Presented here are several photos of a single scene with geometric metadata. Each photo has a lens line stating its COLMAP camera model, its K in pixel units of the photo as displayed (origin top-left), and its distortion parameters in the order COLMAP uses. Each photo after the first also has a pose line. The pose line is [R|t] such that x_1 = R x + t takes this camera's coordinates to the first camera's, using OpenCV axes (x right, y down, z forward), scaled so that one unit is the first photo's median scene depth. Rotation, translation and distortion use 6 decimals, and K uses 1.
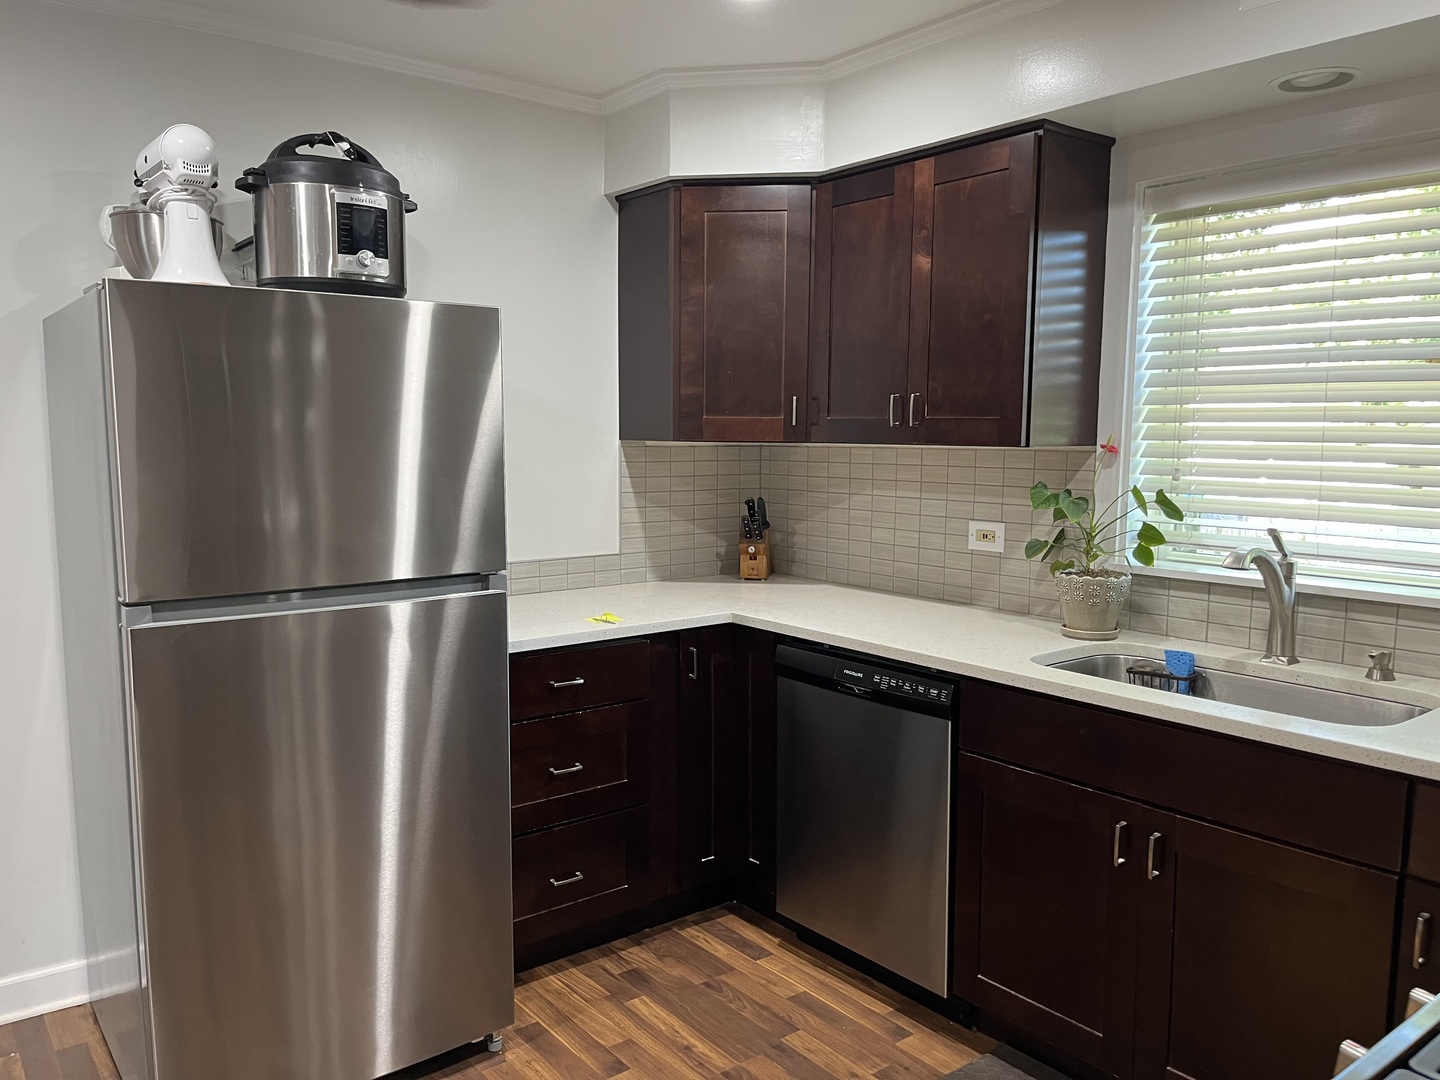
lens RADIAL K [[1089.9, 0, 716.9], [0, 1089.9, 548.5], [0, 0, 1]] dist [0.036598, -0.007691]
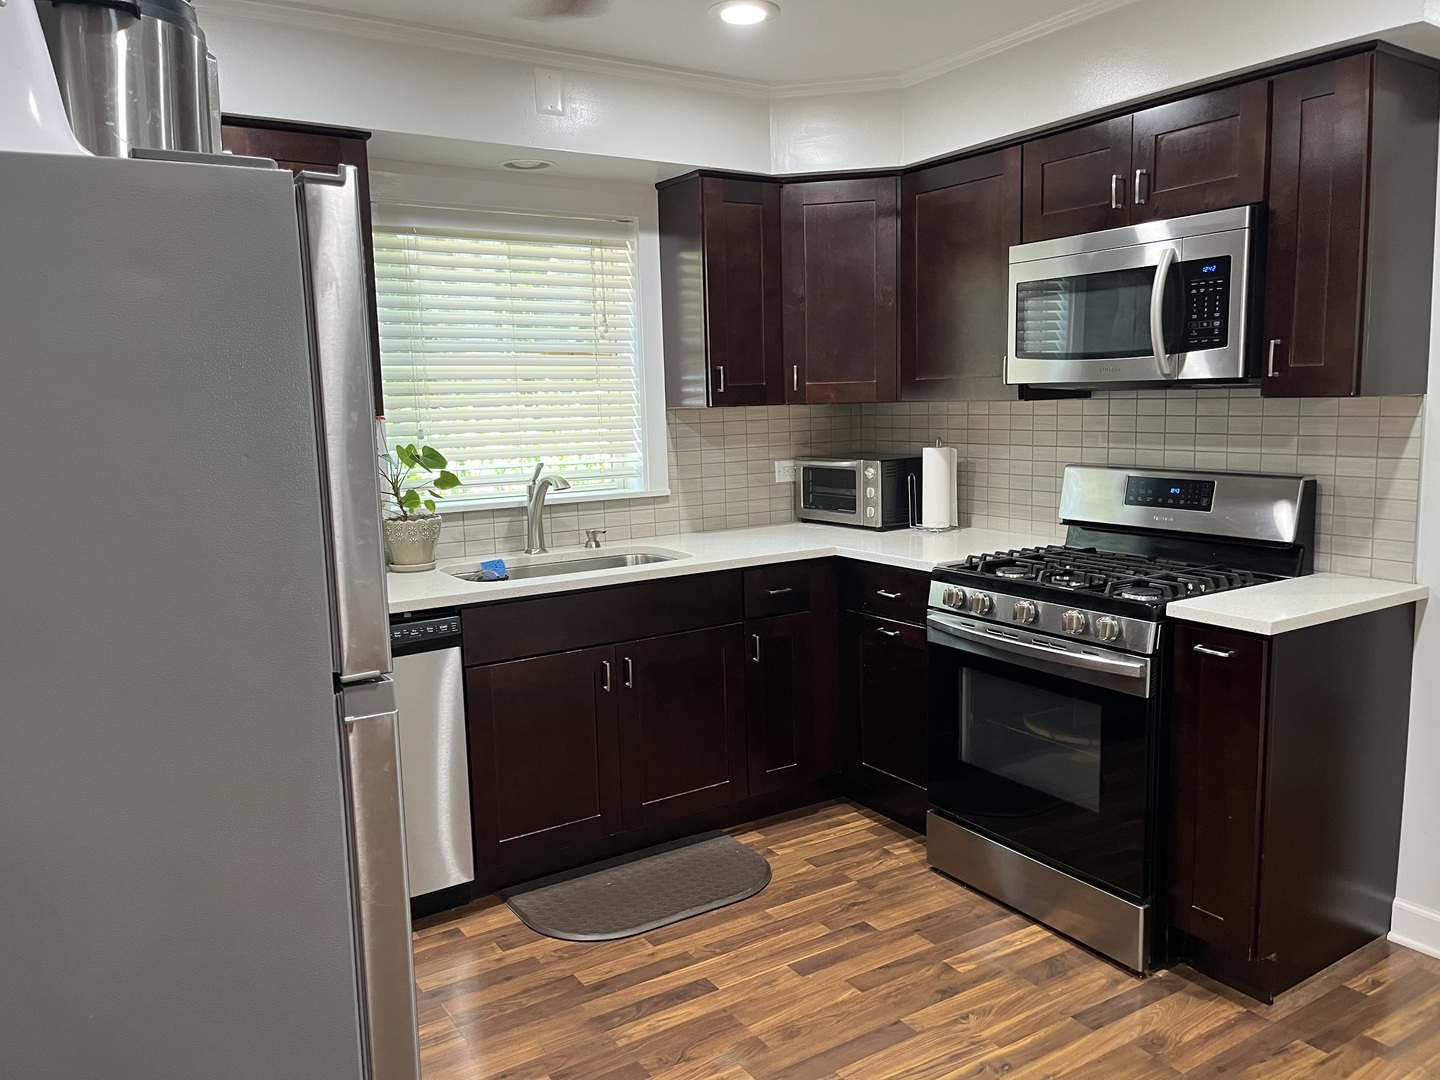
lens RADIAL K [[1088.2, 0, 725.2], [0, 1088.2, 544.5], [0, 0, 1]] dist [0.057063, -0.092999]
pose [[0.091632, -0.142027, 0.985612, -0.800479], [0.134031, 0.982529, 0.129122, -0.056671], [-0.986732, 0.120271, 0.109068, 0.509045]]
